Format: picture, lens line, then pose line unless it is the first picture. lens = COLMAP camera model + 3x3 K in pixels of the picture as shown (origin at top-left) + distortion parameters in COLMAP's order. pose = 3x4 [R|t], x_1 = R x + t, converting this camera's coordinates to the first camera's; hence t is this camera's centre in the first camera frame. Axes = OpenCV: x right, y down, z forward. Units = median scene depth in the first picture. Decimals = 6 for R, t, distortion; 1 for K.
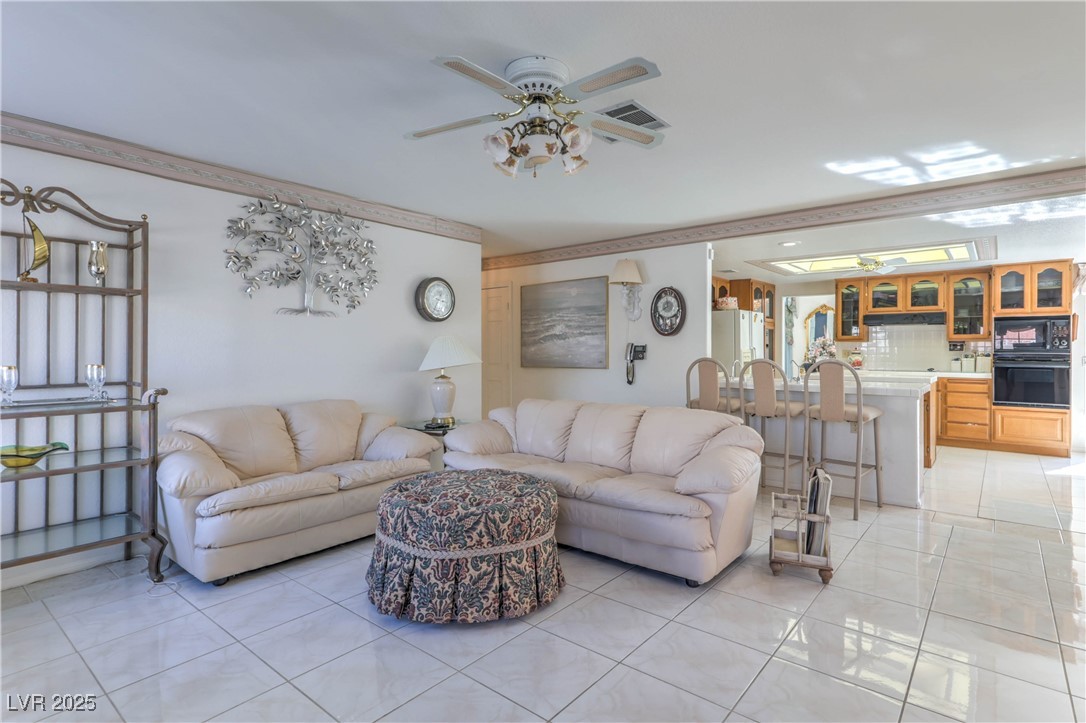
lens RADIAL K [[543.0, 0, 538.5], [0, 543.0, 347.1], [0, 0, 1]] dist [0.001319, 0.000105]
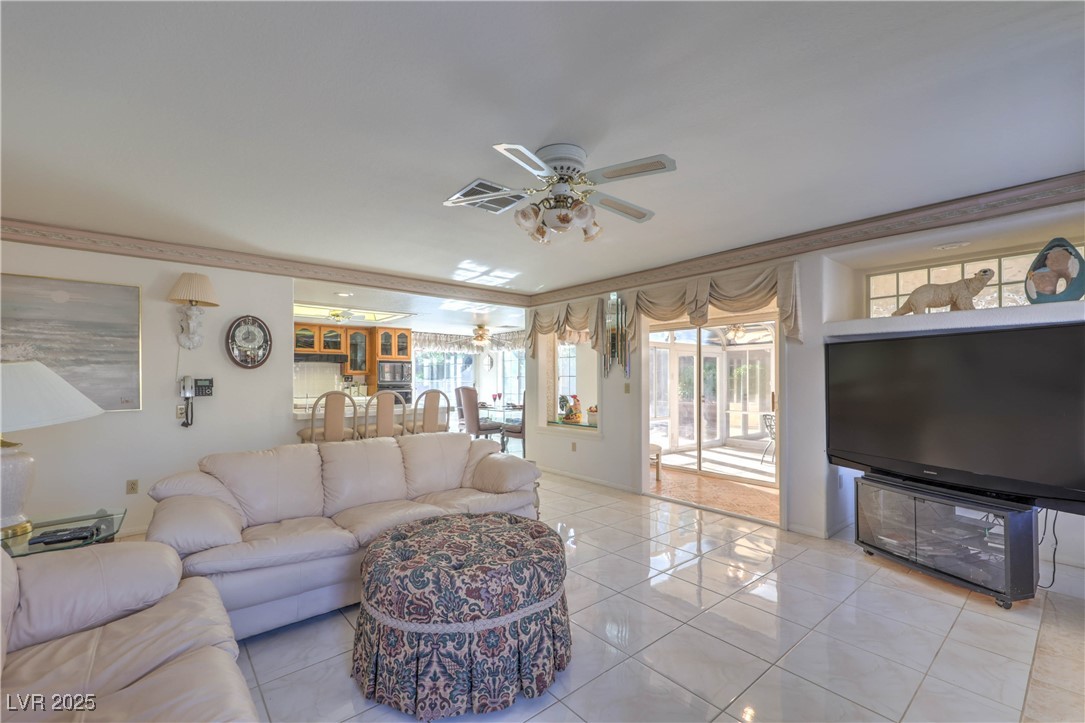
lens RADIAL K [[459.3, 0, 537.1], [0, 459.3, 377.0], [0, 0, 1]] dist [0.001676, 0.000193]
pose [[0.178955, 0.002700, 0.983854, -0.370245], [-0.000689, 0.999996, -0.002618, -0.003991], [-0.983857, -0.000209, 0.178956, 0.321368]]
